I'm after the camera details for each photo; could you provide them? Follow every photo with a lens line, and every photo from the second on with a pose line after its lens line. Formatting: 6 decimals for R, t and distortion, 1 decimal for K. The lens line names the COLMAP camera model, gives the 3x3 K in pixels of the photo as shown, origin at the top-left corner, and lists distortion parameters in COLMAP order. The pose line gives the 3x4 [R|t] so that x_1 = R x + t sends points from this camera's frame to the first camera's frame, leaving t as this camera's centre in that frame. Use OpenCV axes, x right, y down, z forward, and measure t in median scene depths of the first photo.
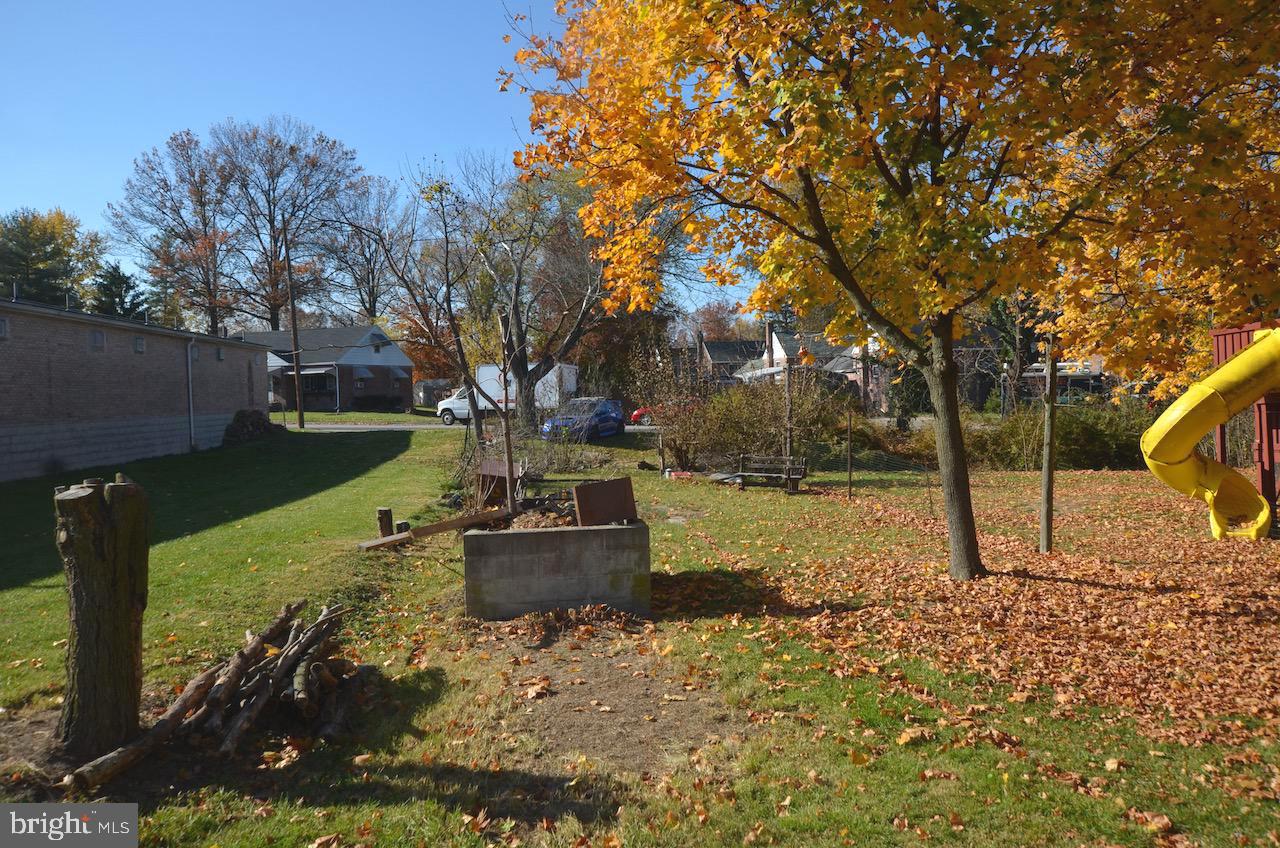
lens RADIAL K [[1037.9, 0, 640.0], [0, 1037.9, 424.0], [0, 0, 1]] dist [0.006105, 0.006751]
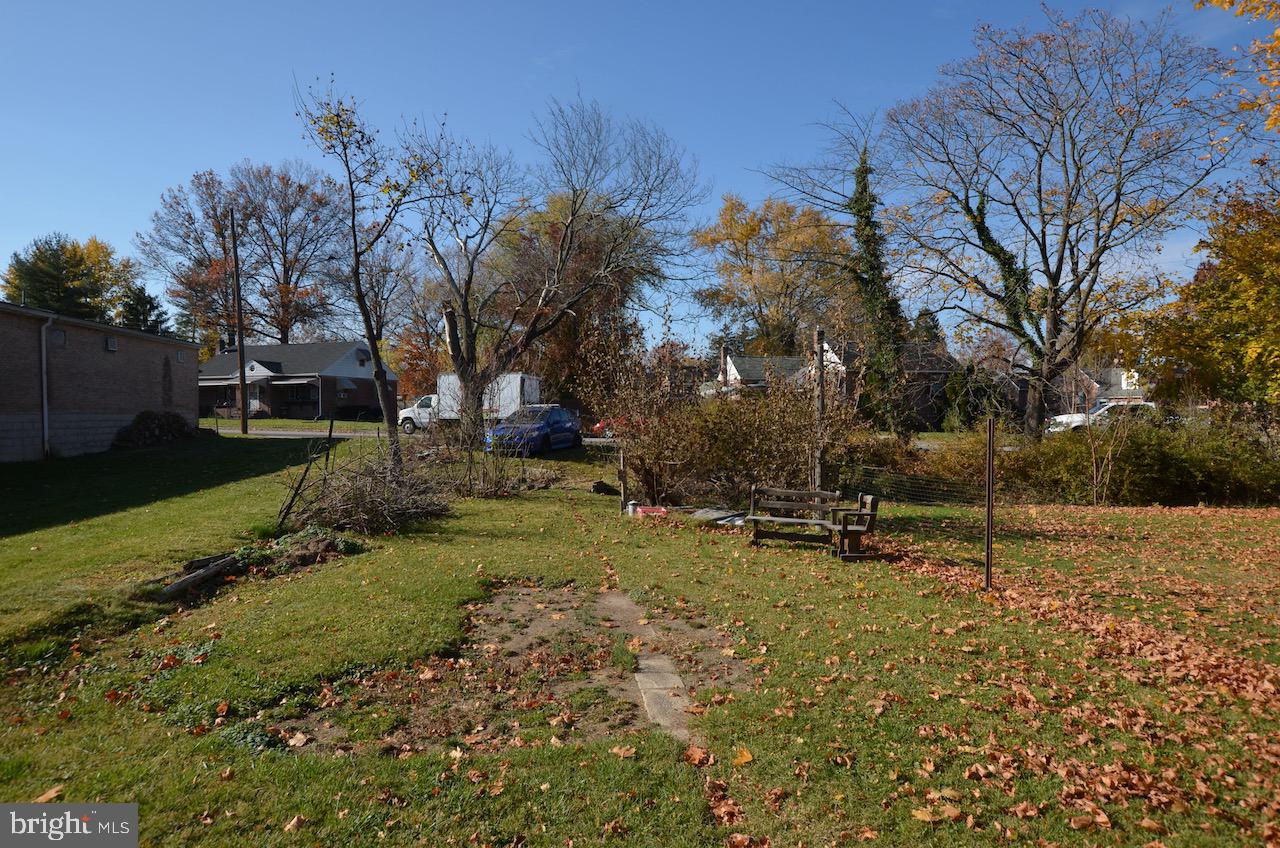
lens RADIAL K [[792.3, 0, 640.0], [0, 792.3, 424.0], [0, 0, 1]] dist [0.005772, 0.003587]
pose [[0.998953, 0.020578, 0.040859, 0.003605], [-0.019822, 0.999626, -0.018827, 0.001025], [-0.041231, 0.017997, 0.998988, 0.170240]]
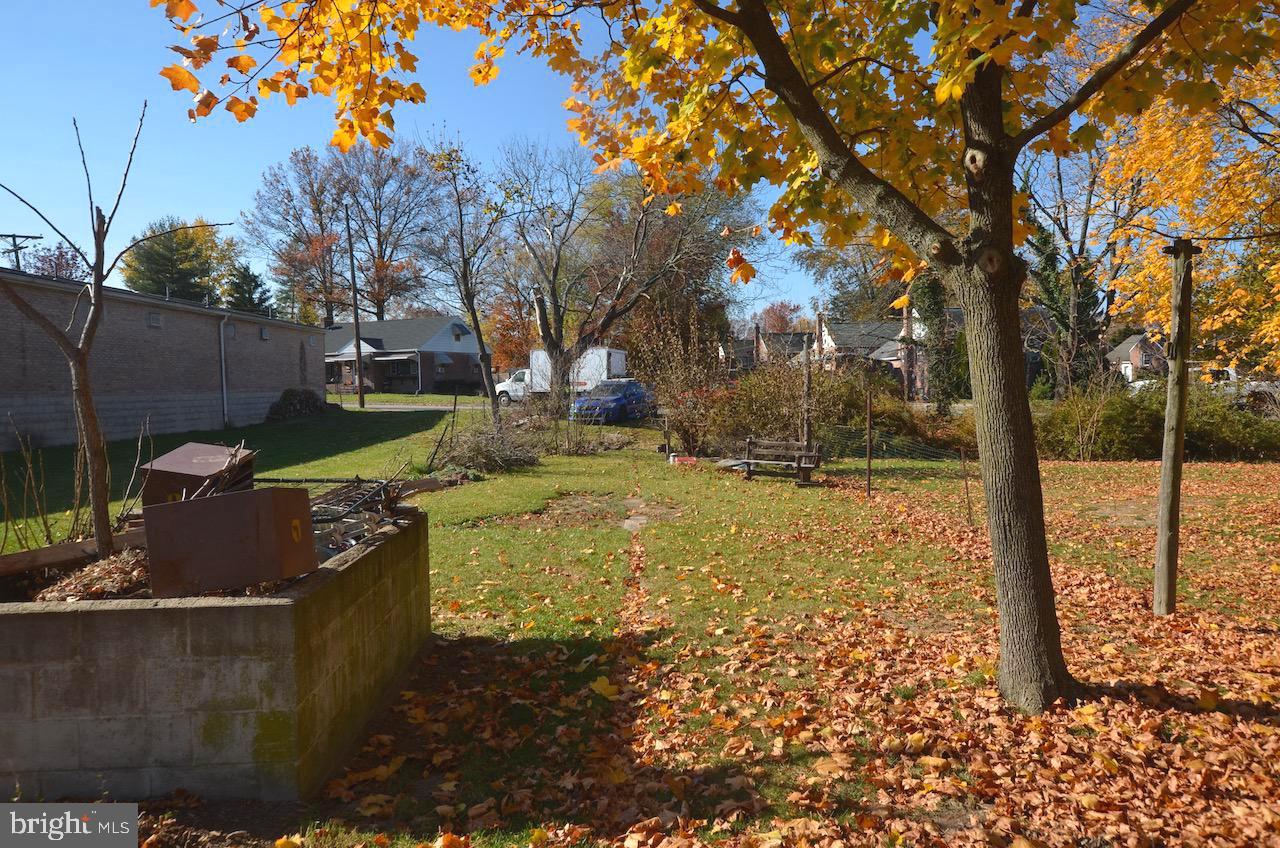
lens RADIAL K [[890.4, 0, 640.0], [0, 890.4, 424.0], [0, 0, 1]] dist [-0.004325, 0.004689]
pose [[0.996128, 0.012065, -0.087078, 0.023072], [-0.010698, 0.999812, 0.016155, 0.001949], [0.087257, -0.015161, 0.996070, 0.079748]]
